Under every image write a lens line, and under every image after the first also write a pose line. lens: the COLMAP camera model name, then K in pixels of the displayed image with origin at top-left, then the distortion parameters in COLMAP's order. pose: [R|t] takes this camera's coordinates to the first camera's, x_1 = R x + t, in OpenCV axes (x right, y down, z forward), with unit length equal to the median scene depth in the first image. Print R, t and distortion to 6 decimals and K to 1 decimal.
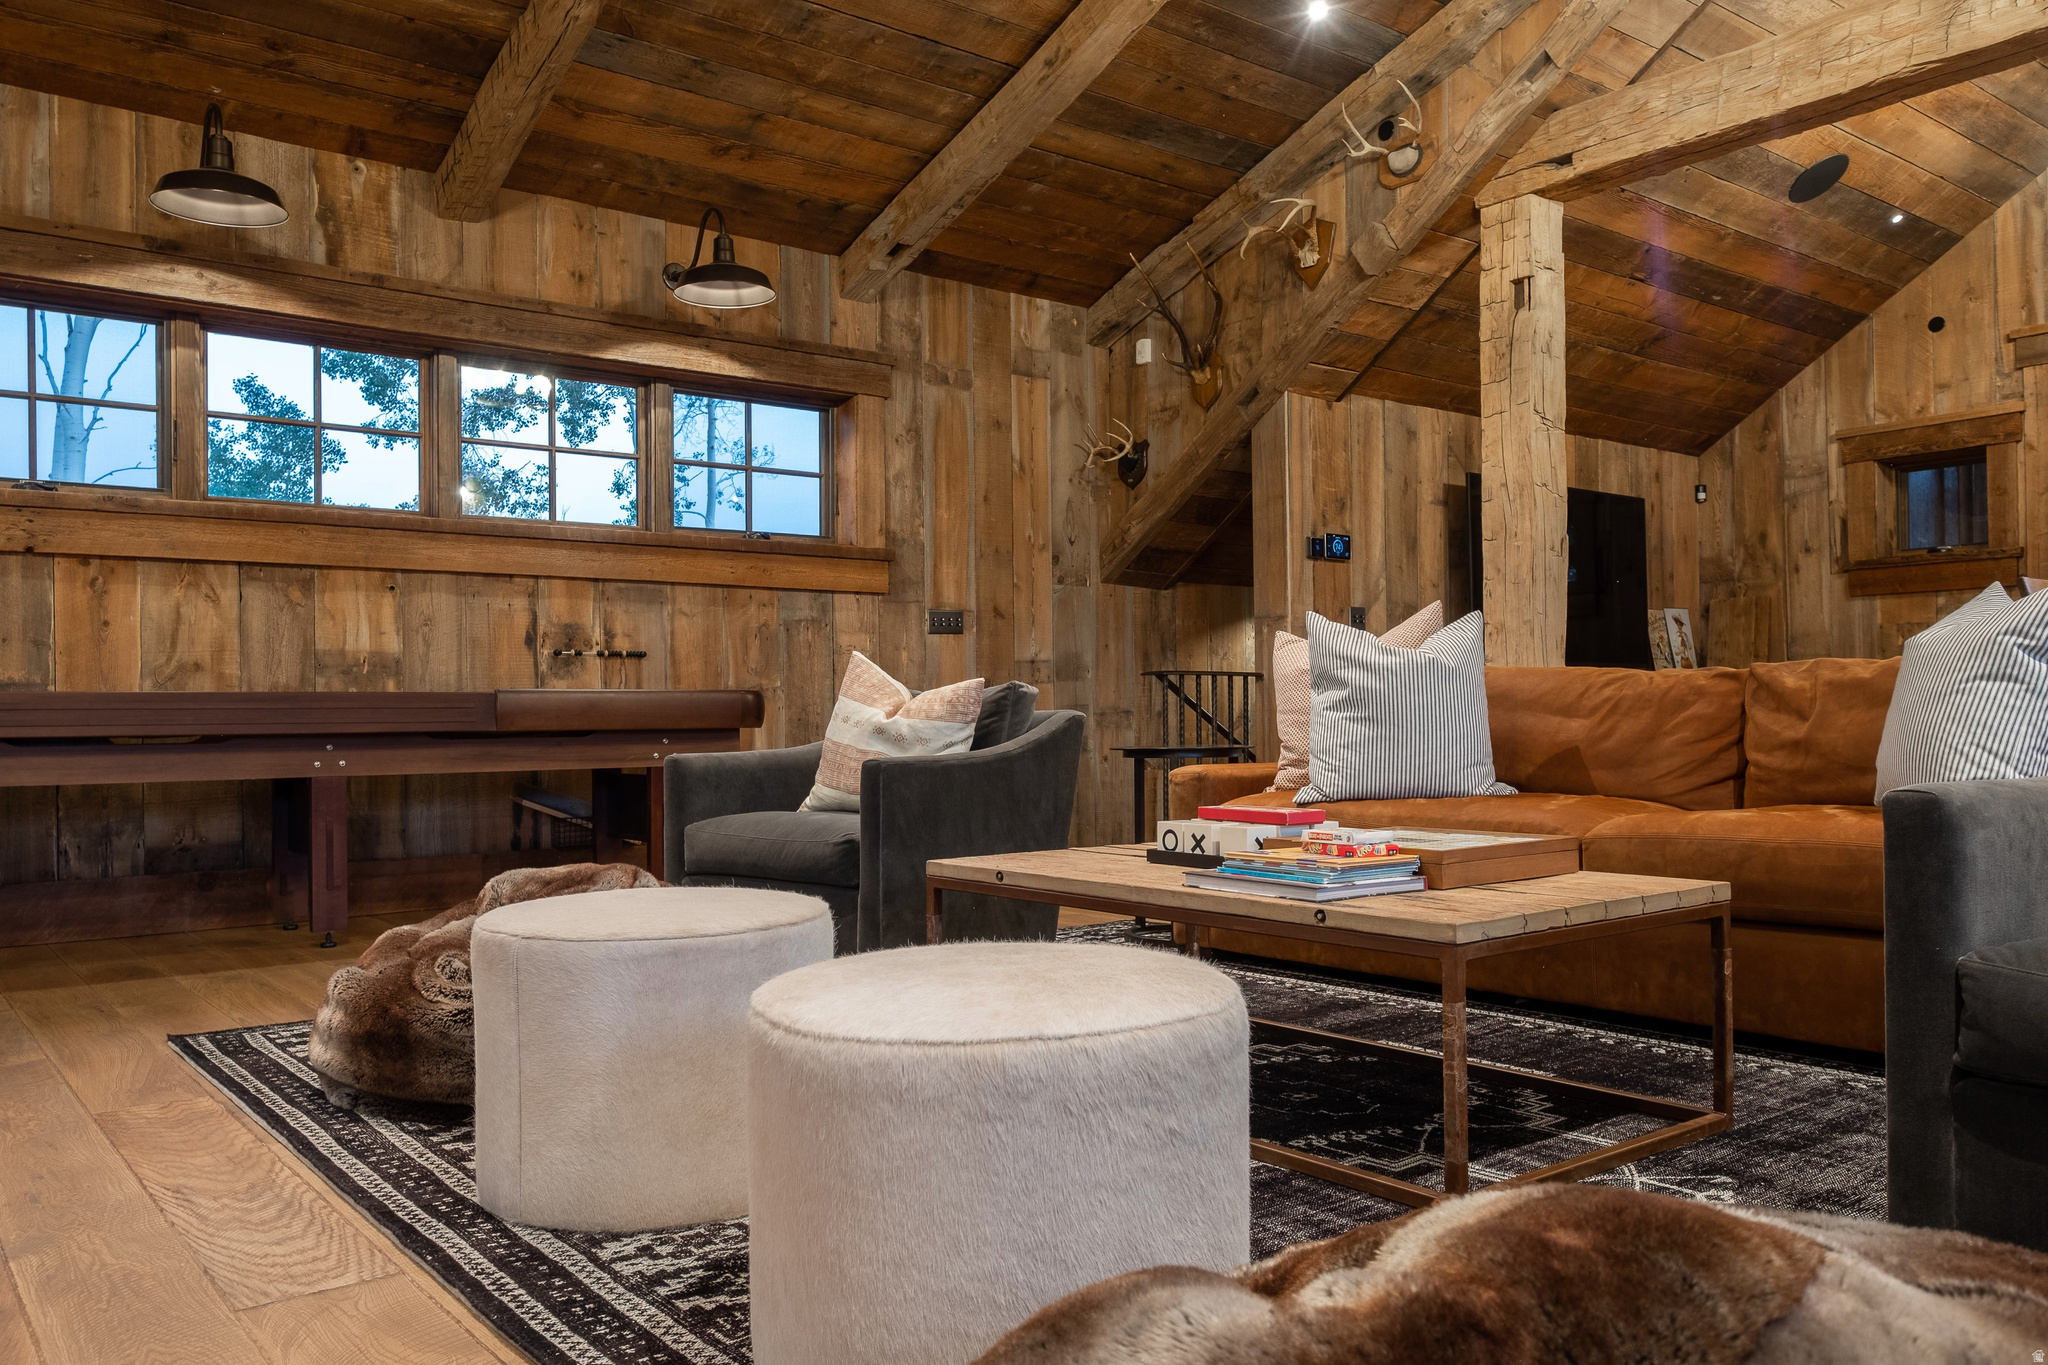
lens RADIAL K [[1534.6, 0, 1025.4], [0, 1534.6, 712.4], [0, 0, 1]] dist [0.005307, -0.000361]
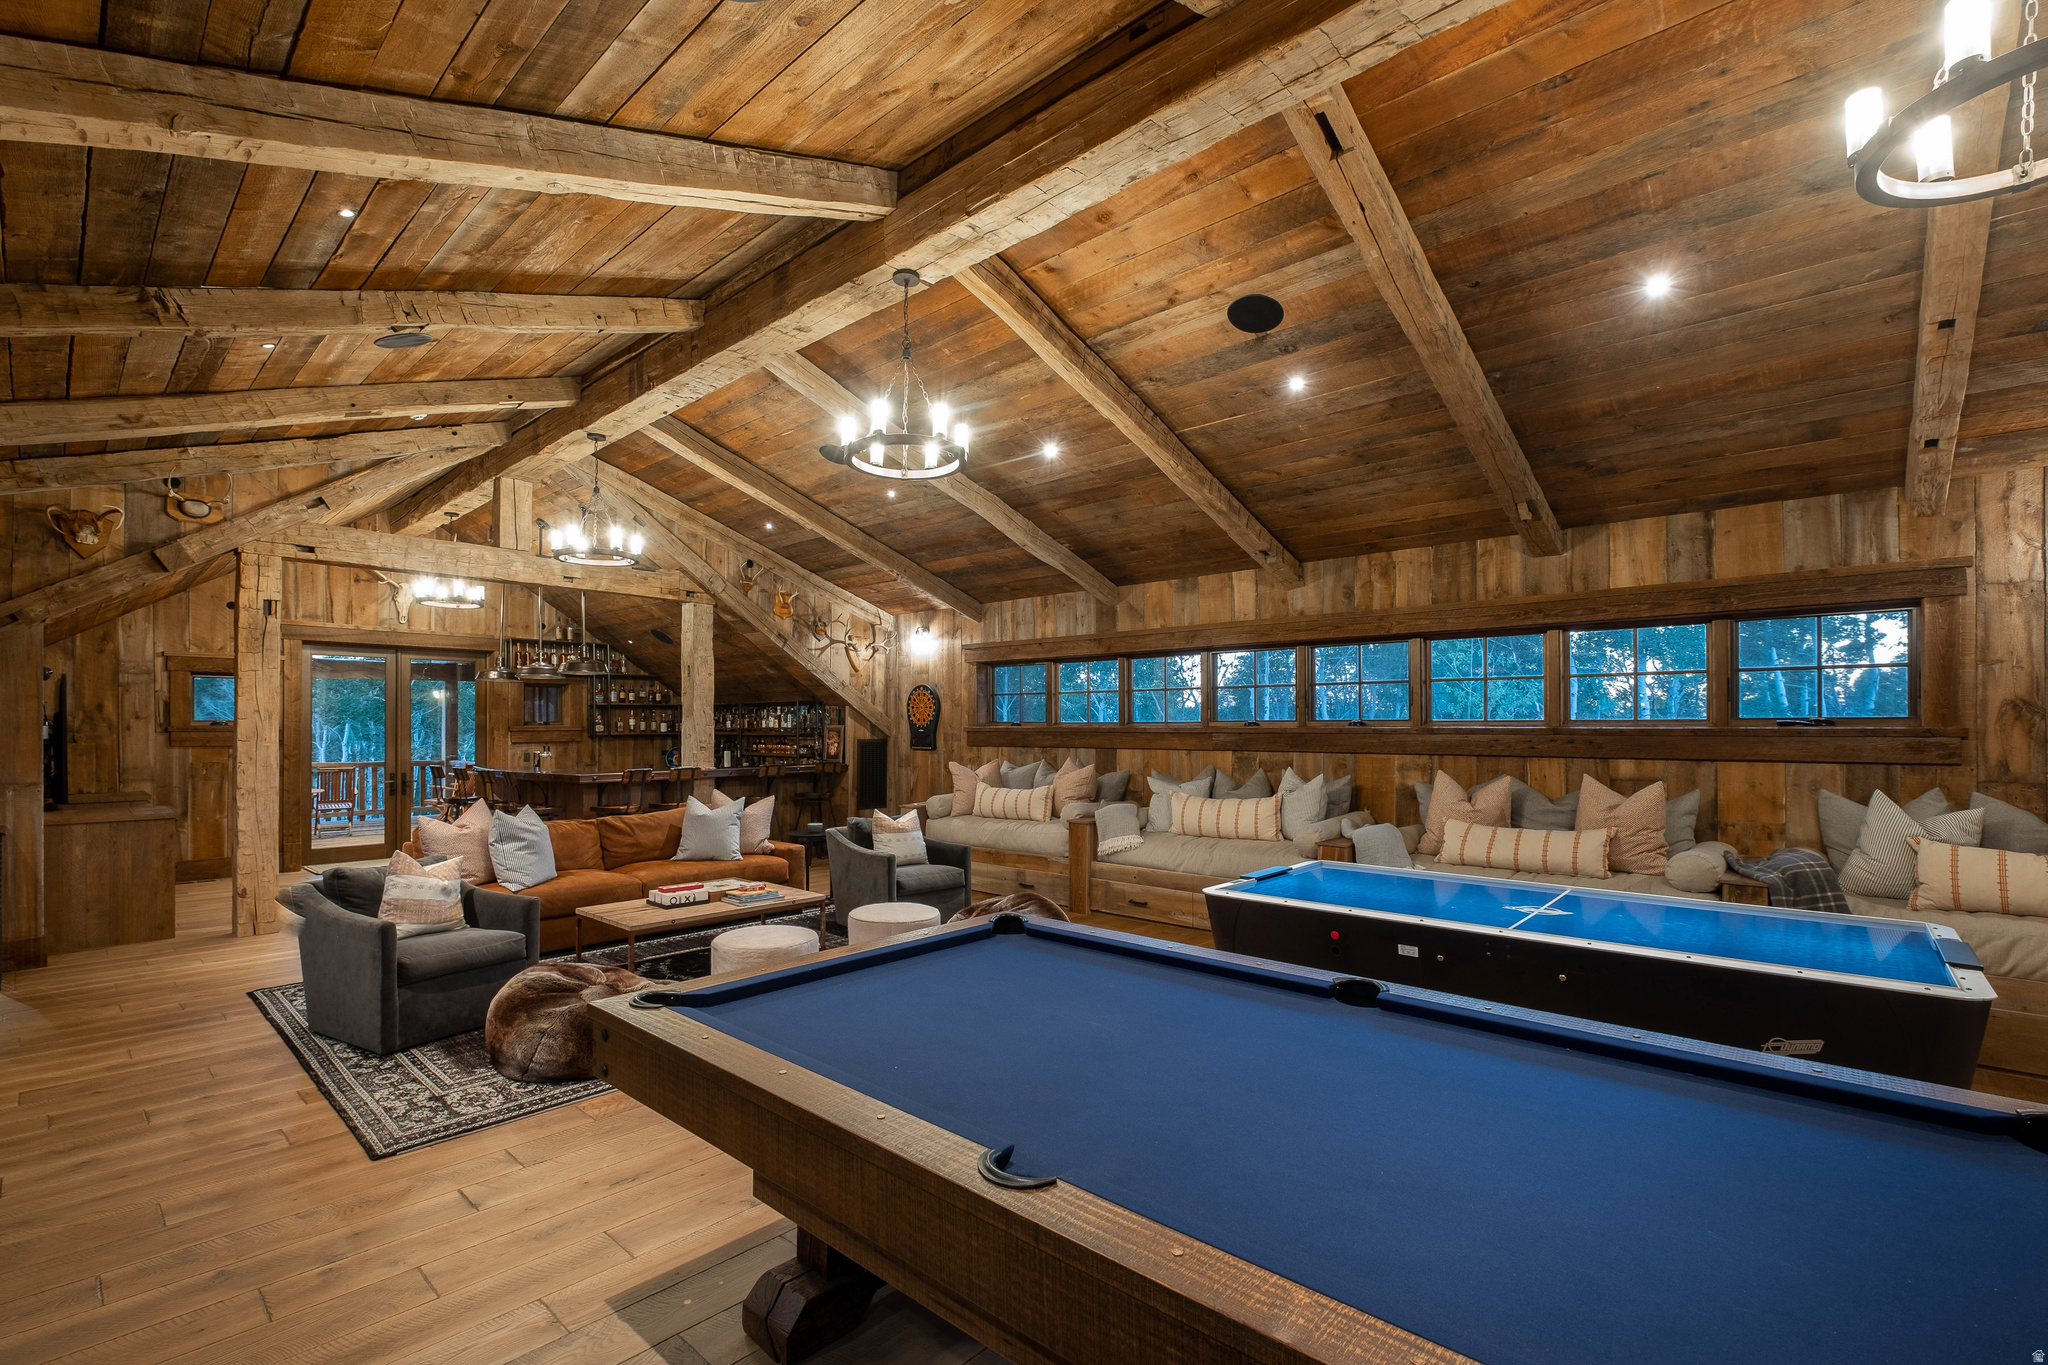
lens RADIAL K [[918.2, 0, 1015.3], [0, 918.2, 727.7], [0, 0, 1]] dist [0.004369, -0.001895]
pose [[-0.156383, 0.010999, 0.987635, -0.787960], [-0.001374, 0.999935, -0.011353, -0.104614], [-0.987696, -0.003132, -0.156358, 0.259917]]
